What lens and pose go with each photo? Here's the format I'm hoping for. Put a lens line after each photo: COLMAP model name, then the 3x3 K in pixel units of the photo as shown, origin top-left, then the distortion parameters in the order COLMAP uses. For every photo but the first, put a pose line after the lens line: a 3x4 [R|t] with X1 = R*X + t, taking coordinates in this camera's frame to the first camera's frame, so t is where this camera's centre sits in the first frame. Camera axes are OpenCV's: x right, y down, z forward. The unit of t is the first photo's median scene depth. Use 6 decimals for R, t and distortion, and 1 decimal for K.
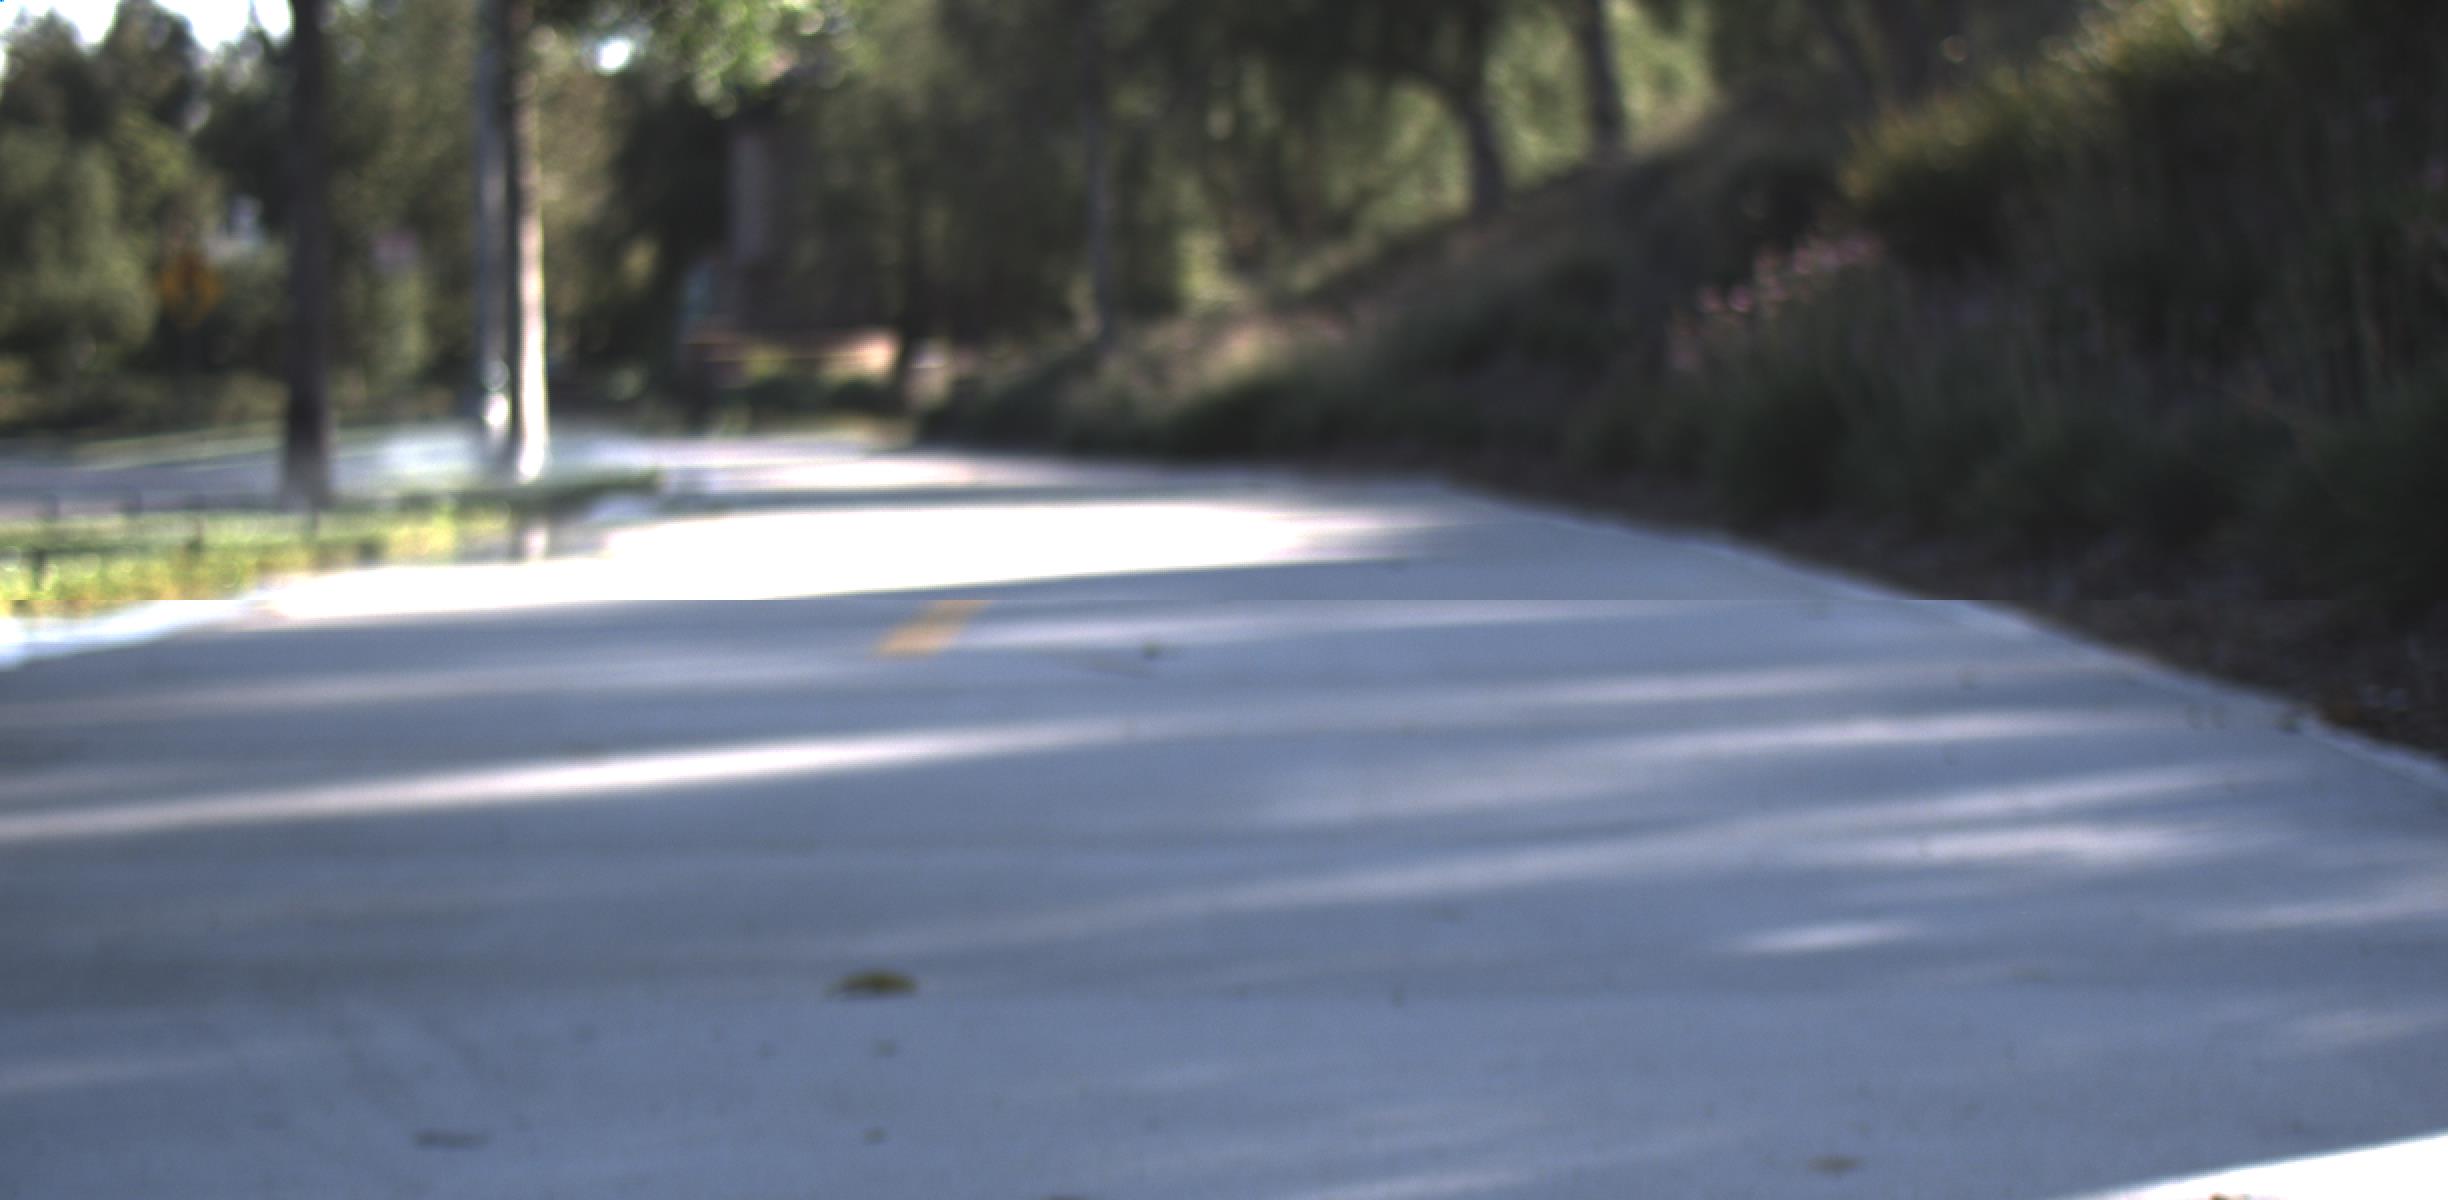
lens RADIAL K [[4941.8, 0, 1223.1], [0, 4941.8, 815.3], [0, 0, 1]] dist [-0.012325, 0.485520]
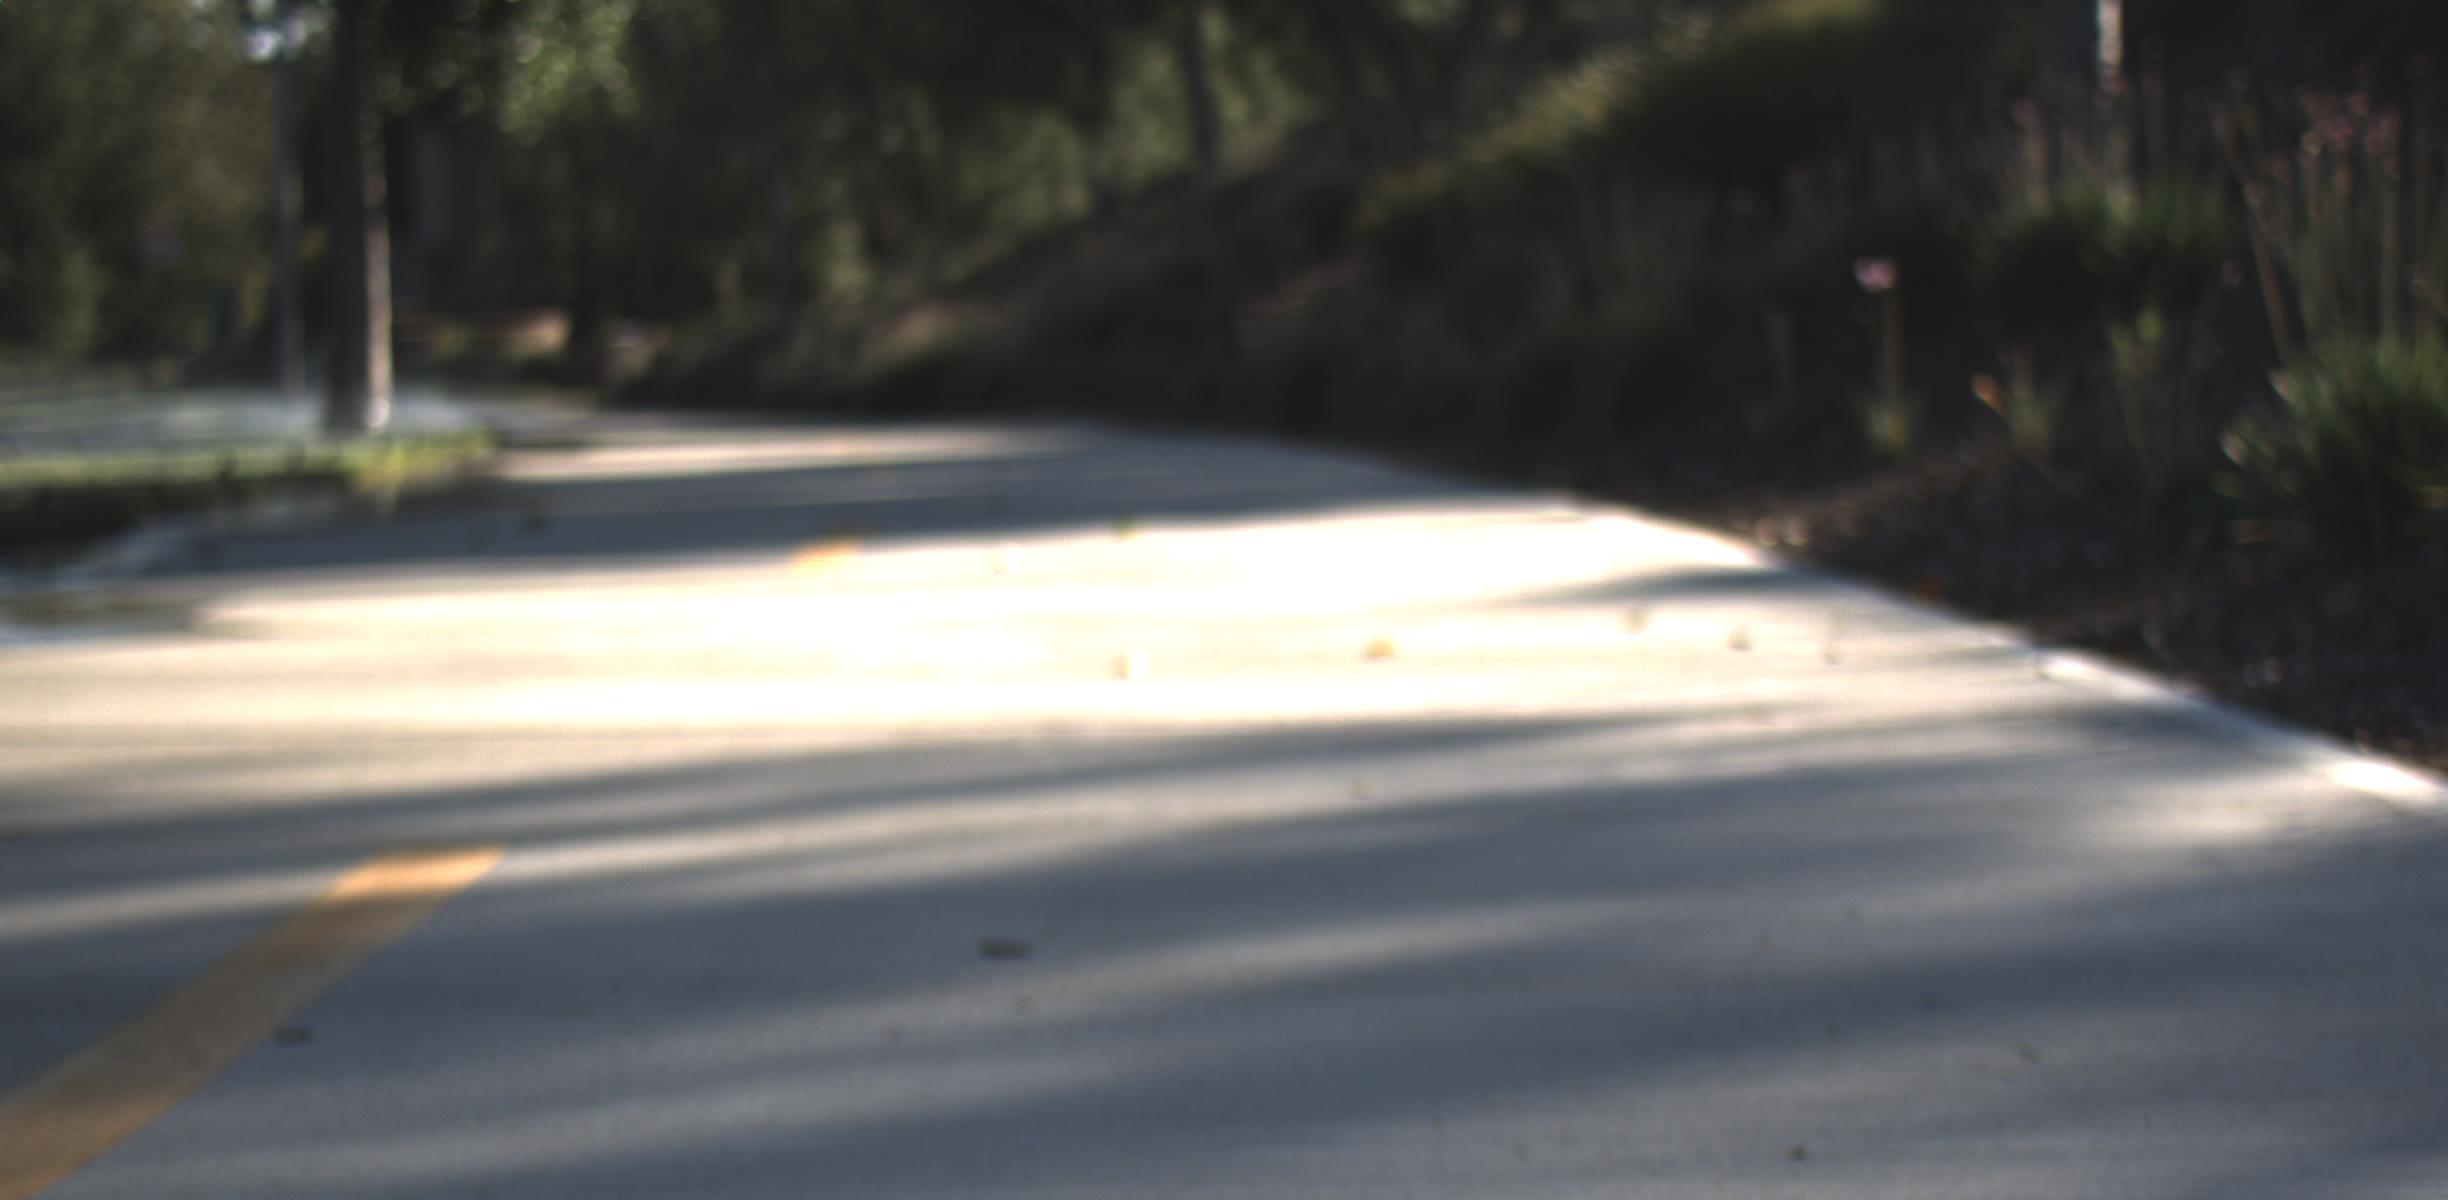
lens RADIAL K [[4941.8, 0, 1223.1], [0, 4941.8, 815.3], [0, 0, 1]] dist [-0.012325, 0.485520]
pose [[0.996835, -0.007988, 0.079090, -0.009958], [0.007644, 0.999960, 0.004645, 0.013118], [-0.079124, -0.004026, 0.996857, -0.140446]]
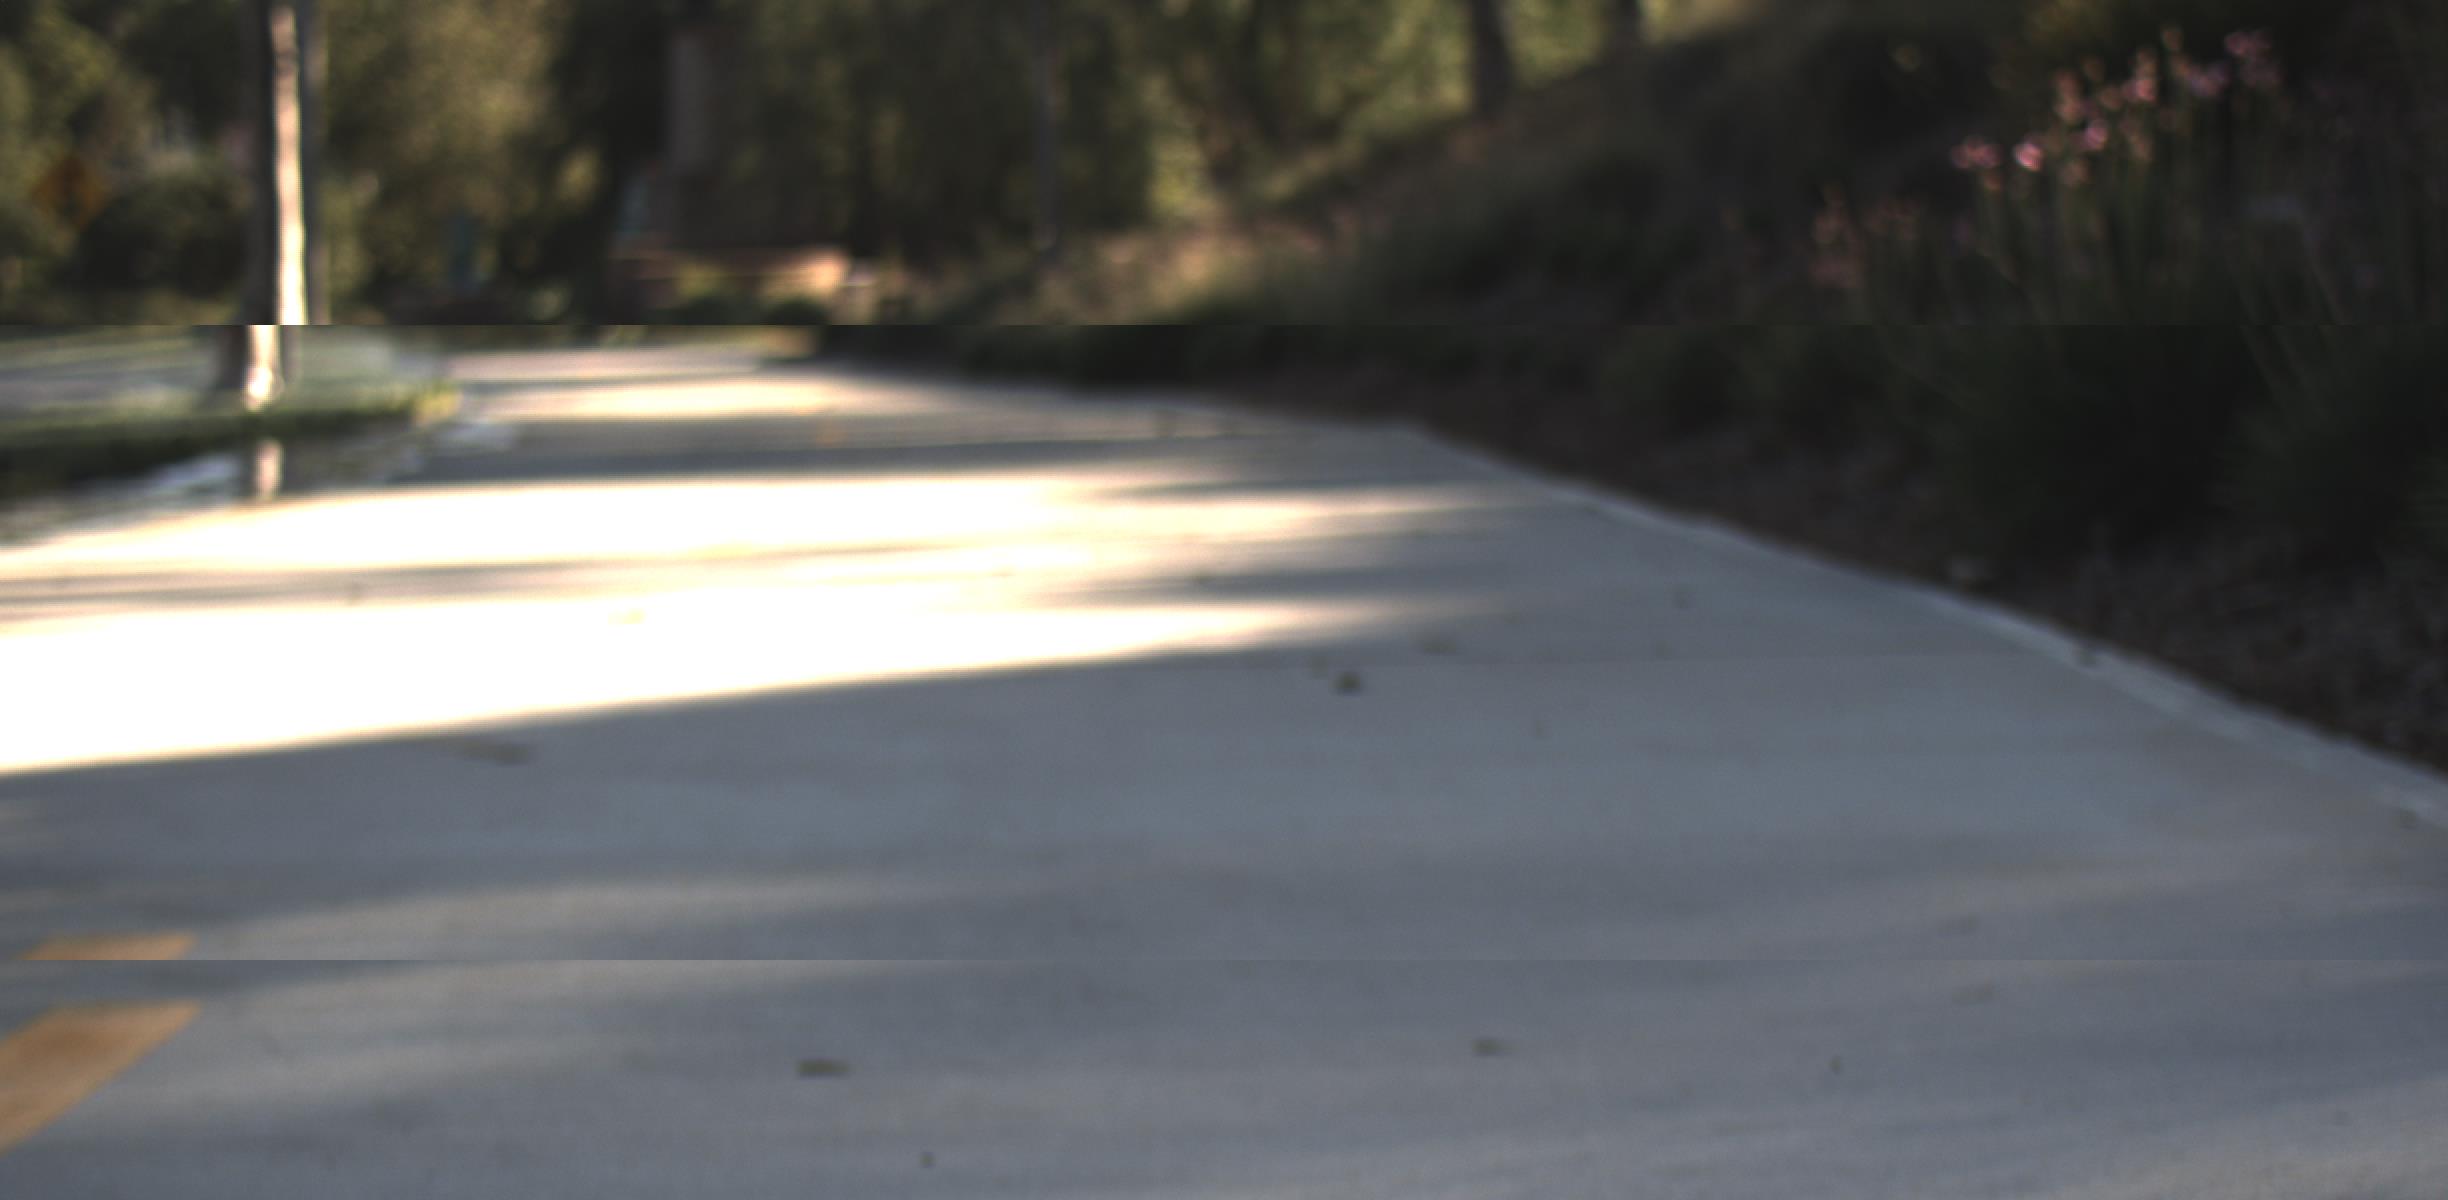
lens RADIAL K [[4941.8, 0, 1223.1], [0, 4941.8, 815.3], [0, 0, 1]] dist [-0.012325, 0.485520]
pose [[0.999980, 0.005843, 0.002231, 0.003647], [-0.005876, 0.999868, 0.015172, -0.008214], [-0.002142, -0.015185, 0.999882, 0.094395]]
